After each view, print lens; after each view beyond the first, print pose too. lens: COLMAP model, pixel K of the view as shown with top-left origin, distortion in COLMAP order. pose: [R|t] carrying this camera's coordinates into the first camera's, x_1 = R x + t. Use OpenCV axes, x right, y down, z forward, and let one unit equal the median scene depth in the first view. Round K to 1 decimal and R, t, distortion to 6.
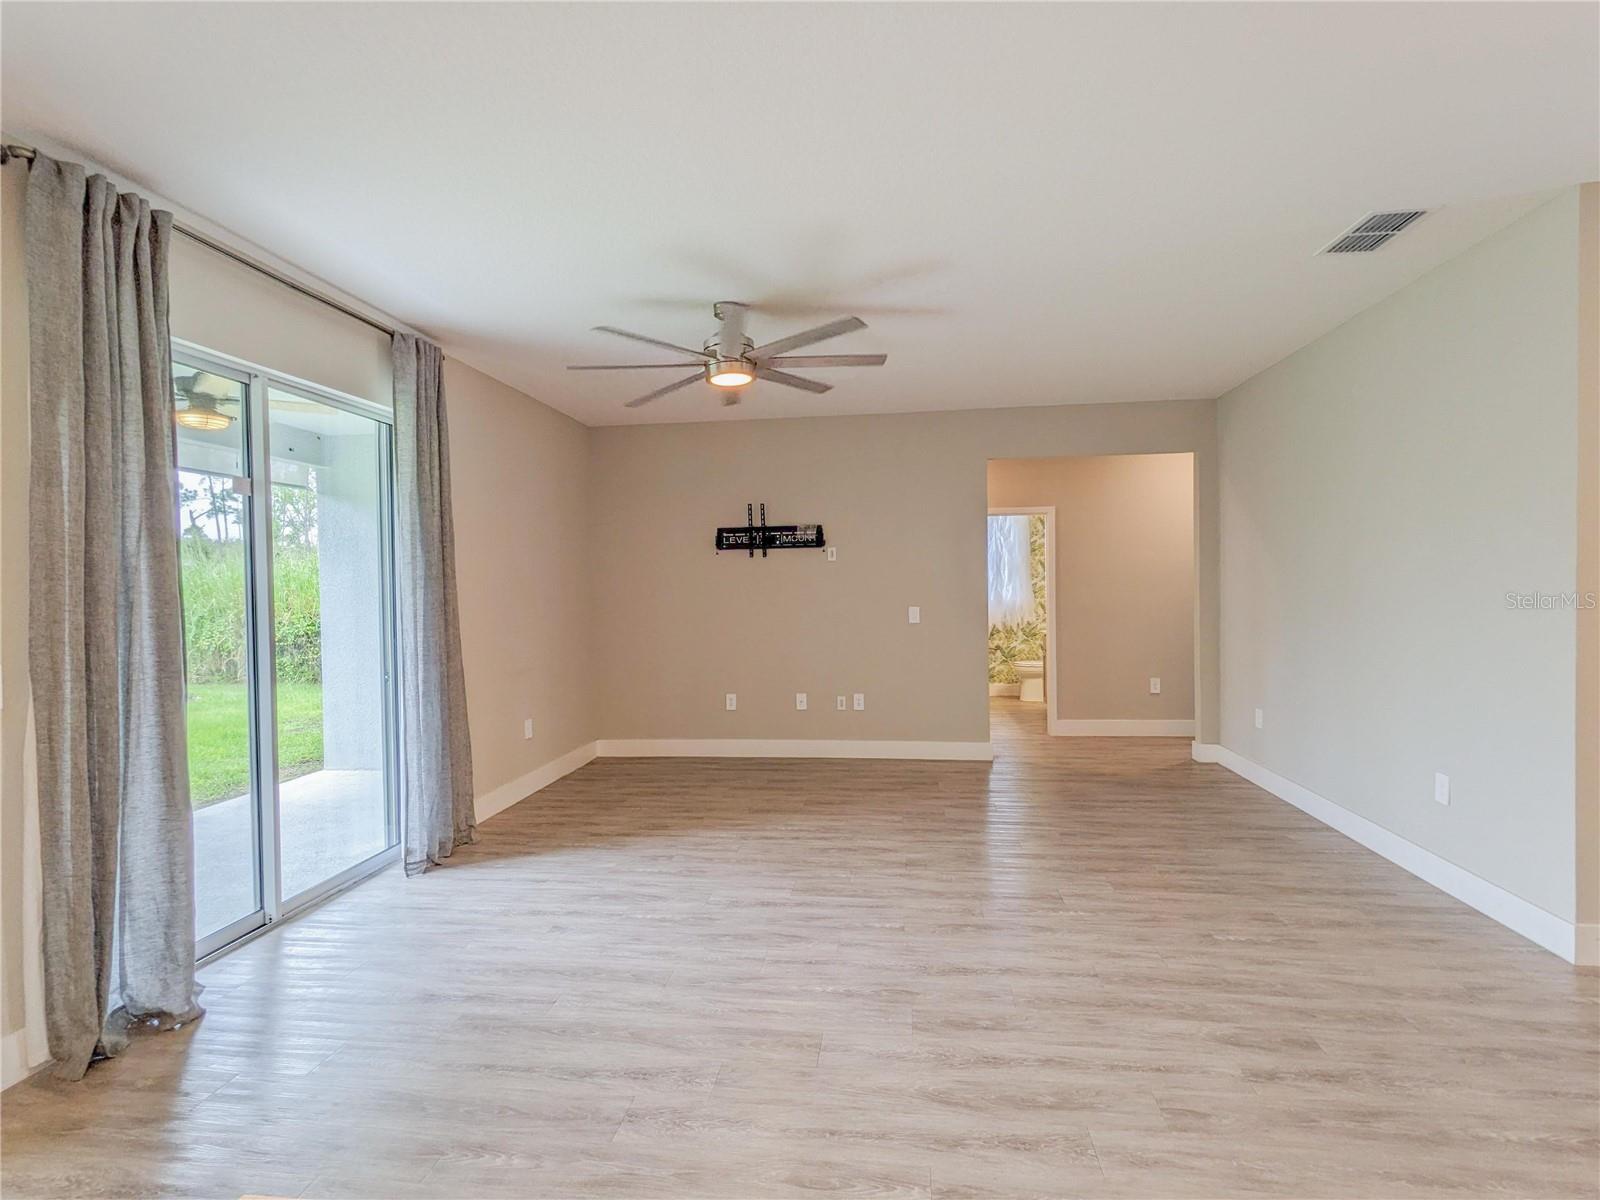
lens RADIAL K [[768.1, 0, 802.5], [0, 768.1, 599.4], [0, 0, 1]] dist [-0.001146, 0.000316]
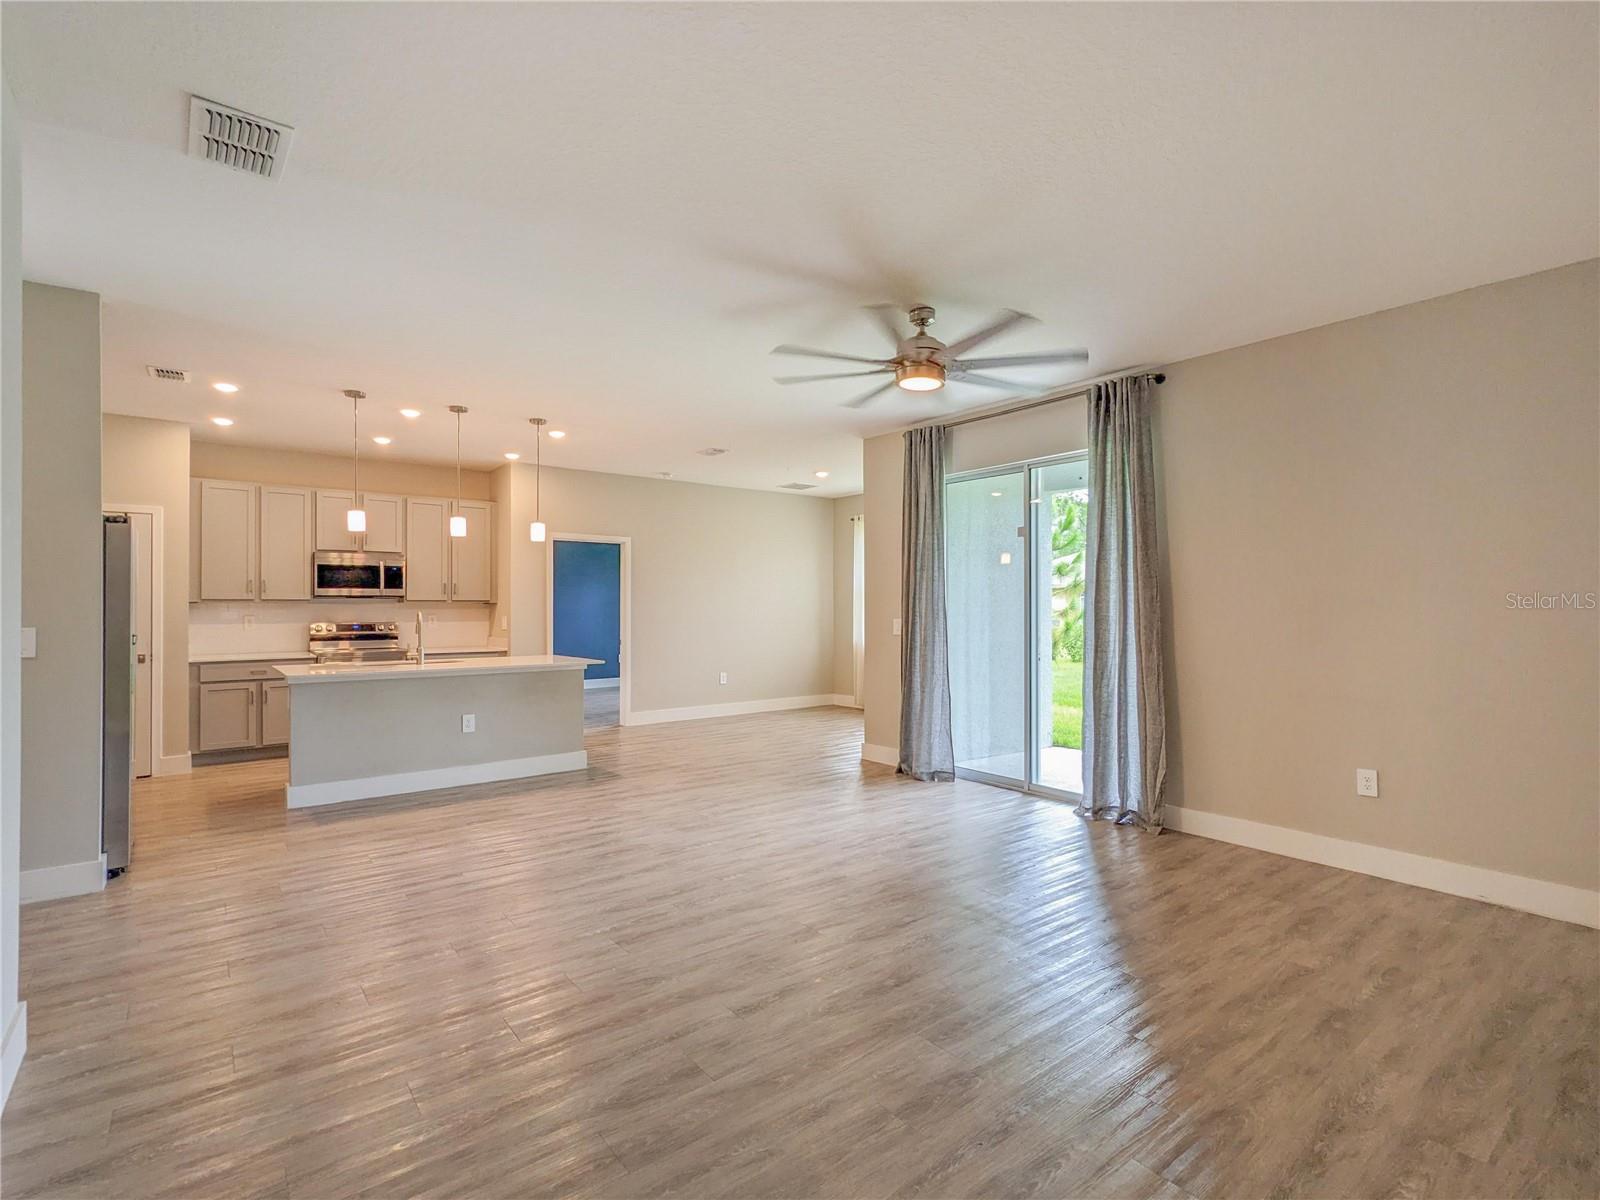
lens RADIAL K [[767.4, 0, 807.0], [0, 767.4, 600.6], [0, 0, 1]] dist [0.000952, 0.000248]
pose [[-0.691295, 0.011420, -0.722483, 0.654561], [-0.000473, 0.999868, 0.016258, -0.015206], [0.722573, 0.011581, -0.691198, 1.407410]]
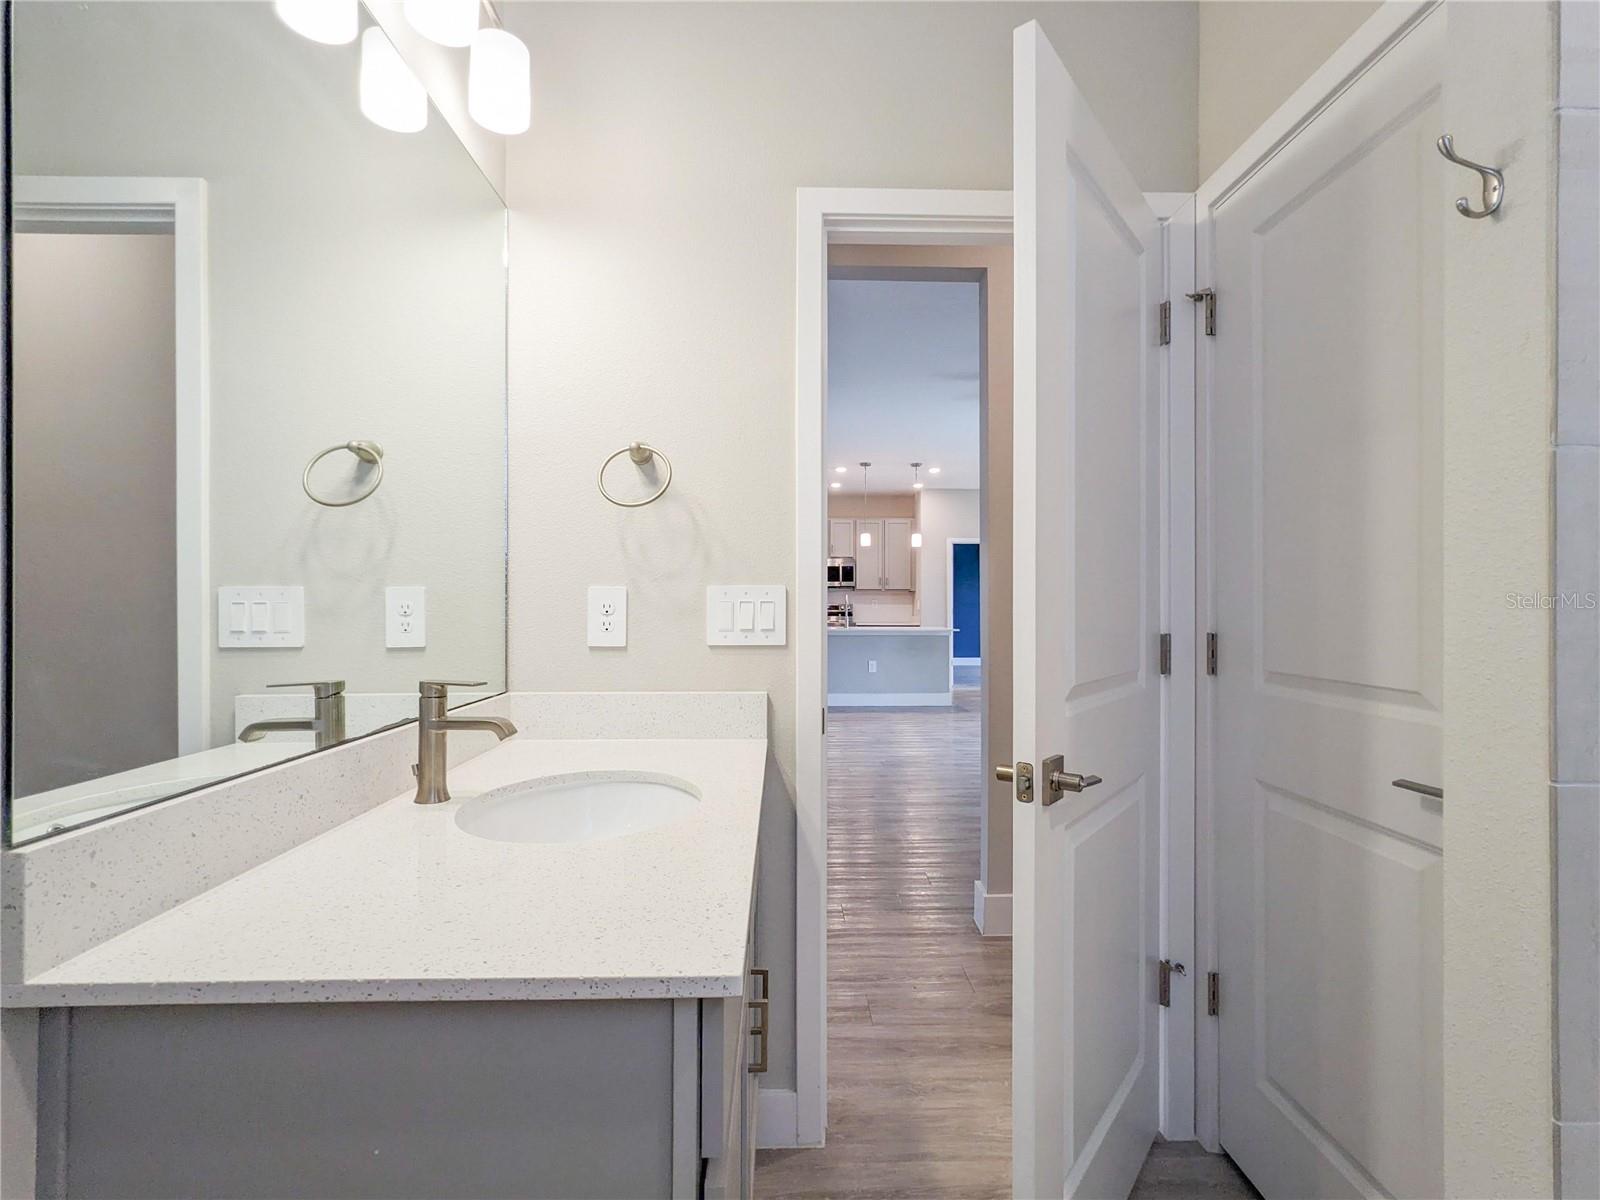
lens RADIAL K [[770.9, 0, 806.5], [0, 770.9, 601.4], [0, 0, 1]] dist [-0.001482, 0.000801]
pose [[-0.986590, 0.014492, -0.162572, 0.609120], [0.011771, 0.999774, 0.017684, 0.006189], [0.162792, 0.015533, -0.986538, 2.077355]]
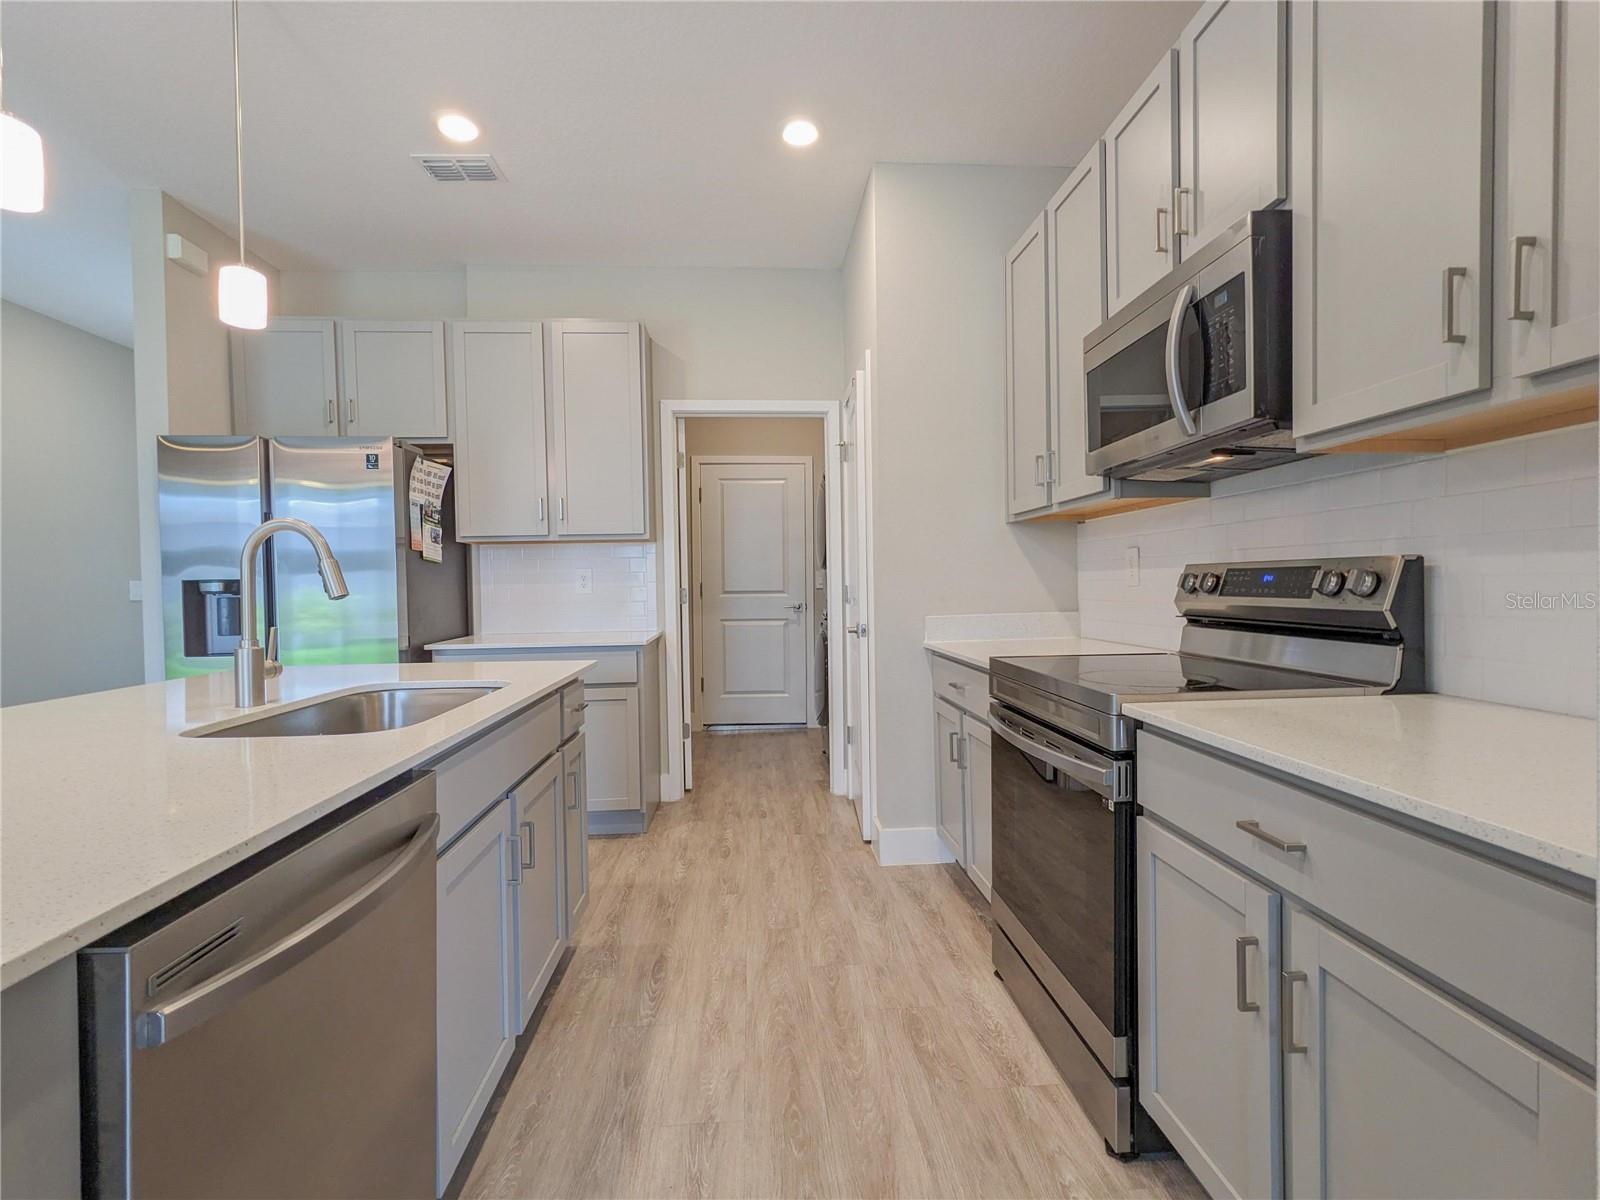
lens RADIAL K [[770.9, 0, 806.5], [0, 770.9, 601.4], [0, 0, 1]] dist [-0.001482, 0.000801]
pose [[-0.205489, -0.000902, 0.978659, -0.272353], [0.036231, 0.999307, 0.008529, 0.073804], [-0.977988, 0.037211, -0.205314, -0.197493]]
